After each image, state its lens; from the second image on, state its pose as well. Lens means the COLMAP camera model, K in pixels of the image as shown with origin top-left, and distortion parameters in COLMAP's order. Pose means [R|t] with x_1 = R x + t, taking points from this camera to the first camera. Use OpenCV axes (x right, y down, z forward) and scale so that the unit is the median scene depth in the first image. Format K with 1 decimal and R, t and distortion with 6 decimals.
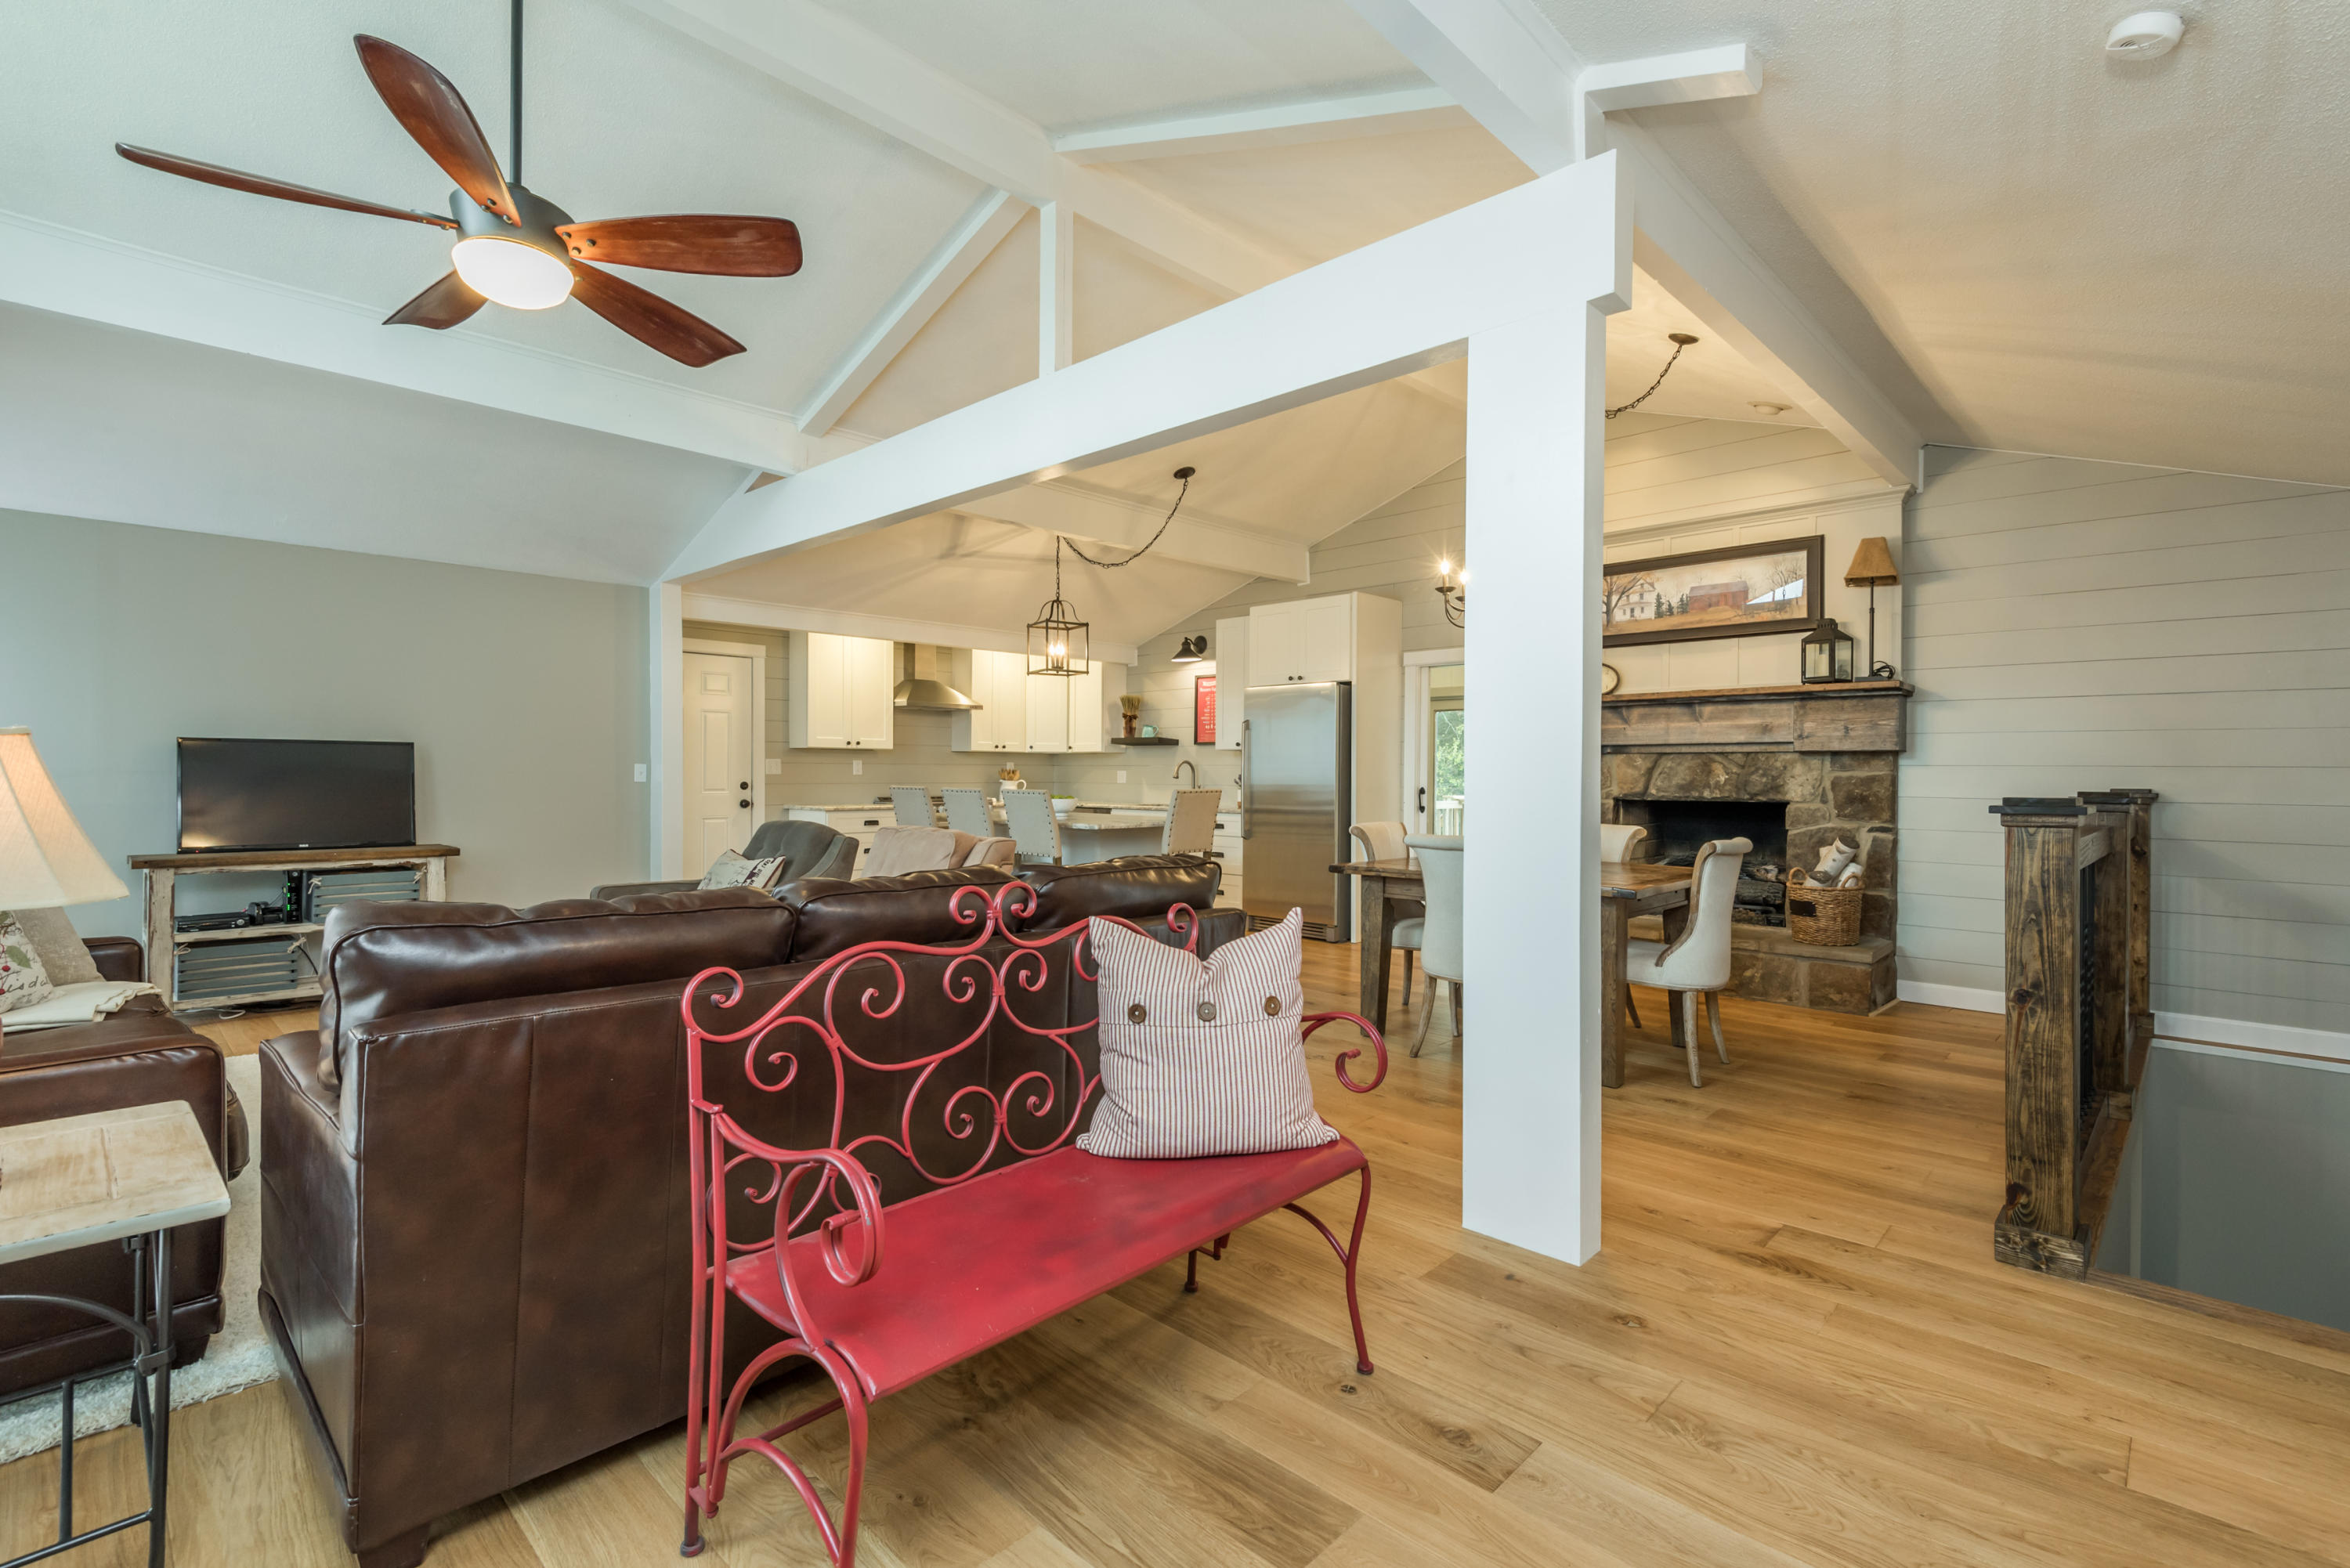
lens RADIAL K [[1073.6, 0, 1168.9], [0, 1073.6, 776.3], [0, 0, 1]] dist [0.022849, -0.008083]
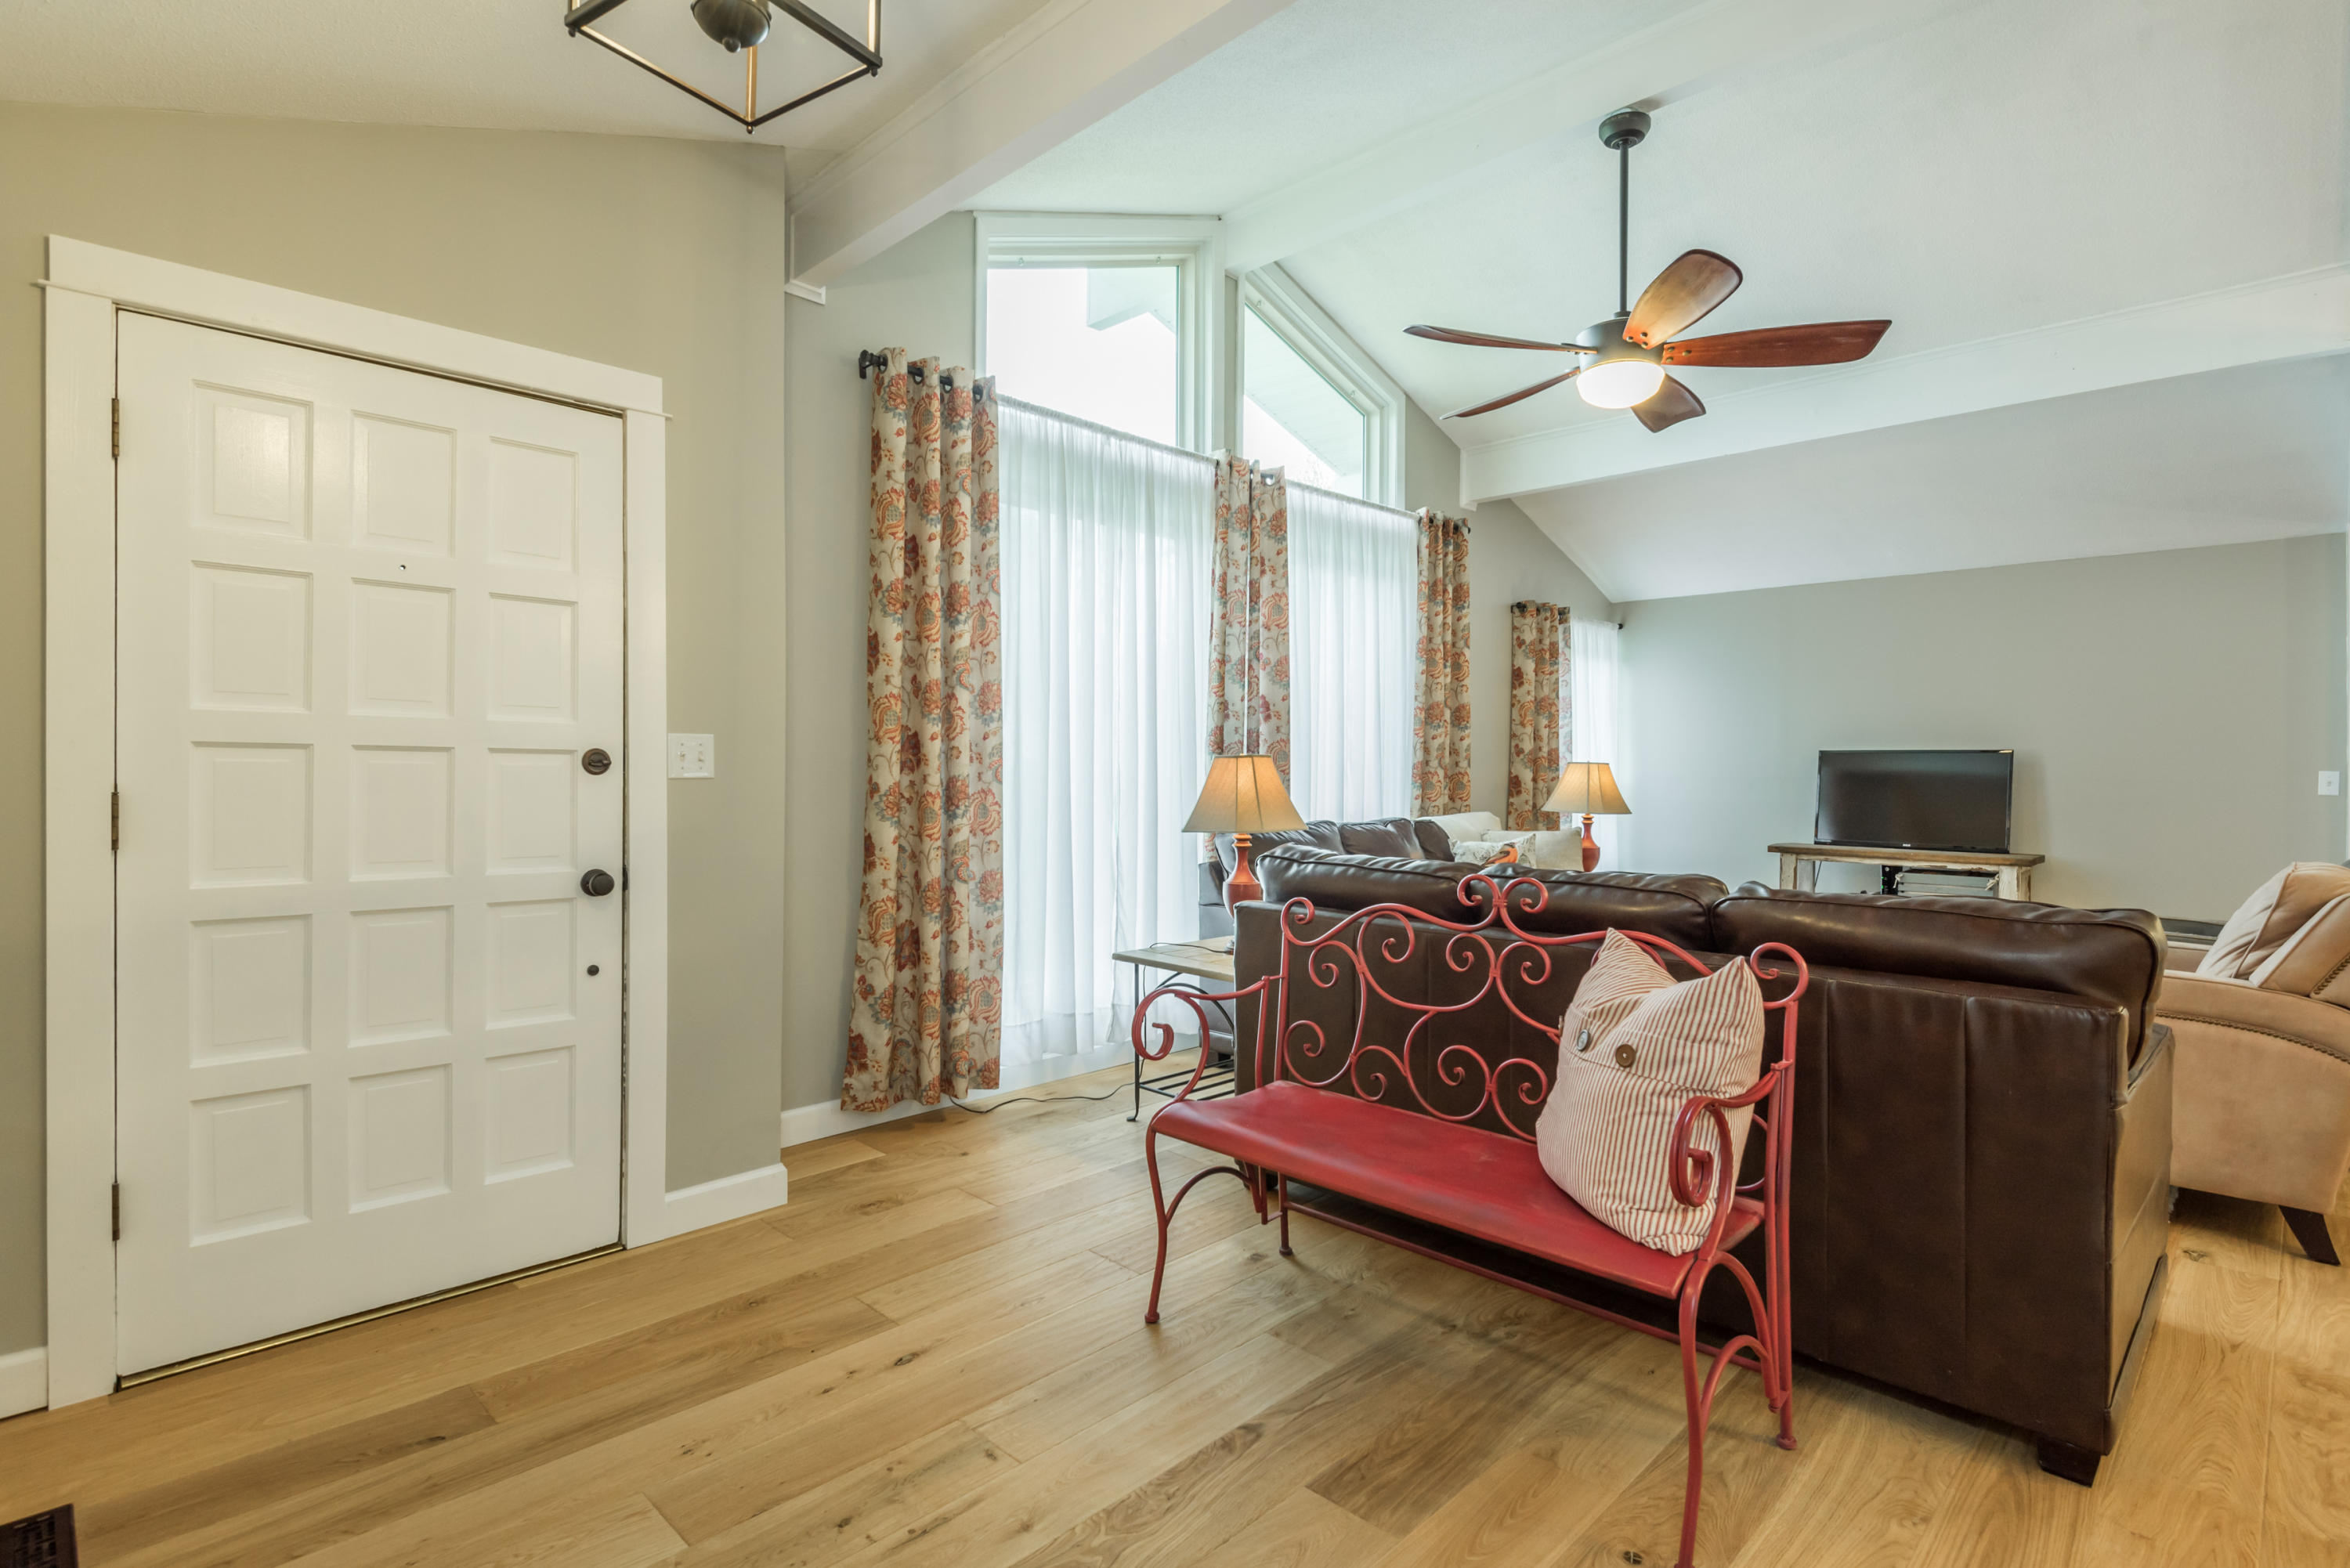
lens RADIAL K [[1144.7, 0, 1167.7], [0, 1144.7, 782.2], [0, 0, 1]] dist [0.028647, 0.000047]
pose [[-0.007587, 0.010321, -0.999918, 0.325474], [-0.014221, 0.999844, 0.010428, -0.001551], [0.999870, 0.014299, -0.007439, 0.211439]]
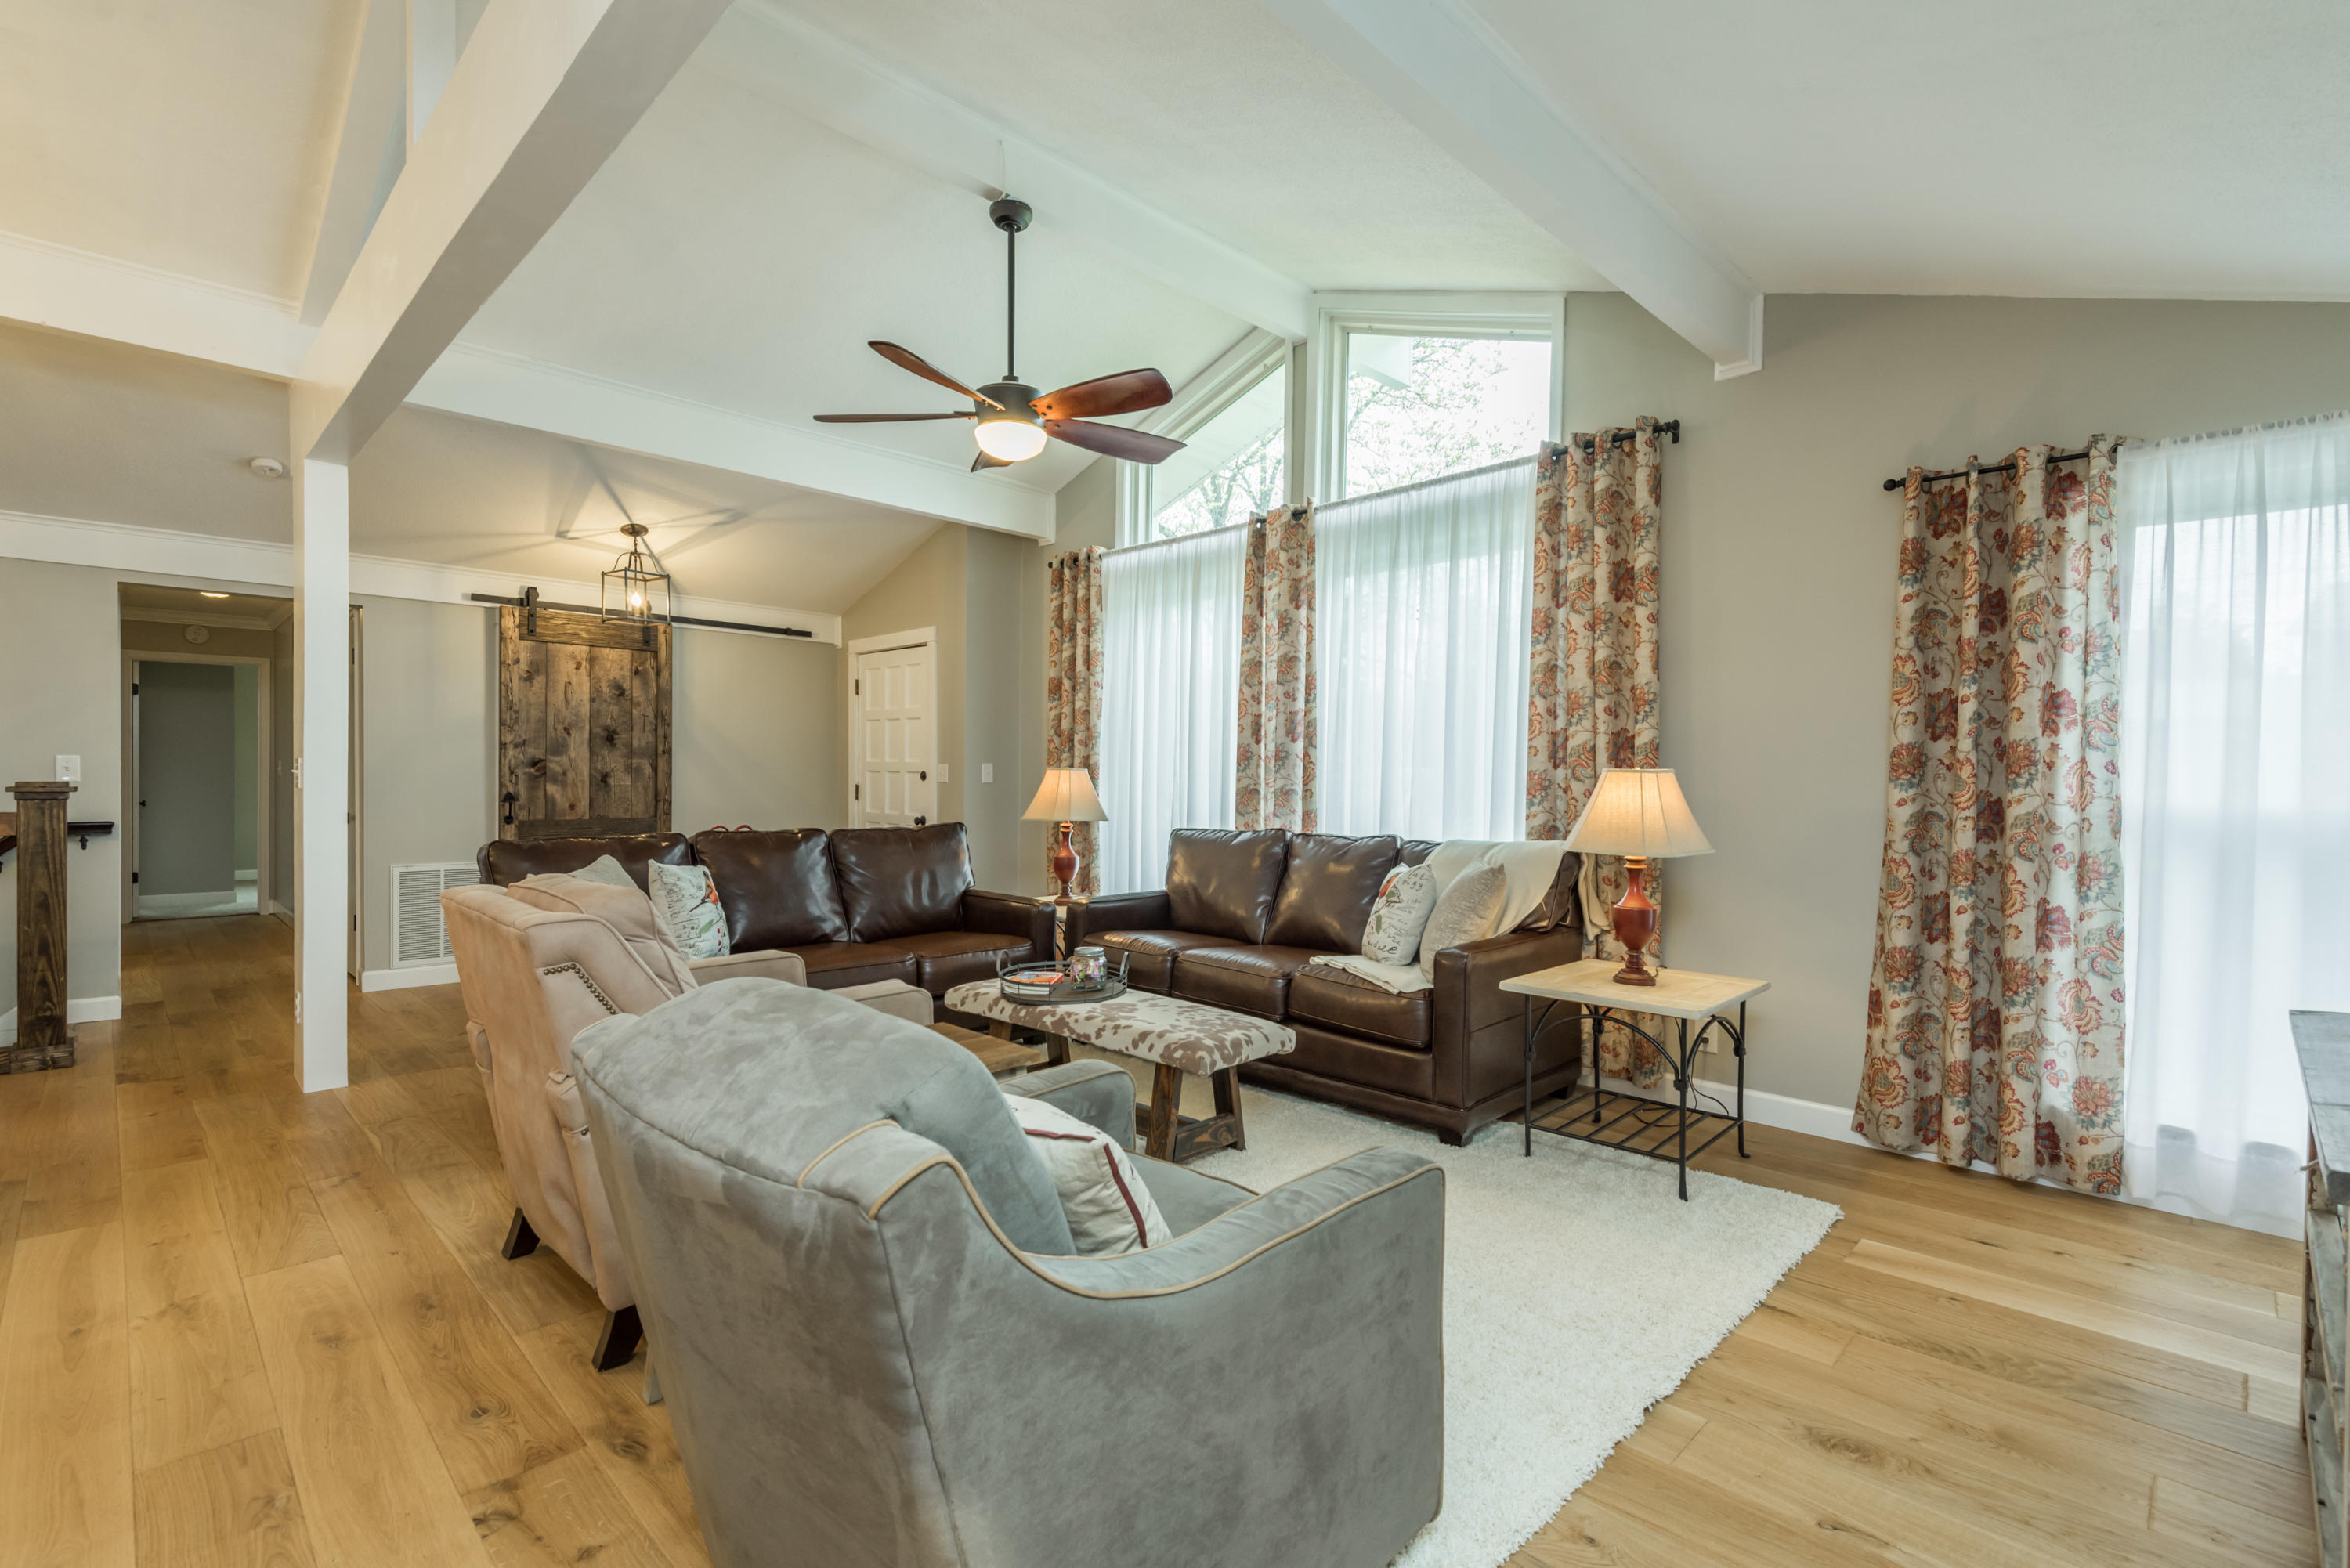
lens RADIAL K [[1073.6, 0, 1181.5], [0, 1073.6, 779.9], [0, 0, 1]] dist [0.022849, -0.008083]
pose [[-0.999690, -0.018610, 0.016545, -0.416531], [-0.018565, 0.999824, 0.002853, -0.005873], [-0.016595, 0.002545, -0.999859, 1.089793]]
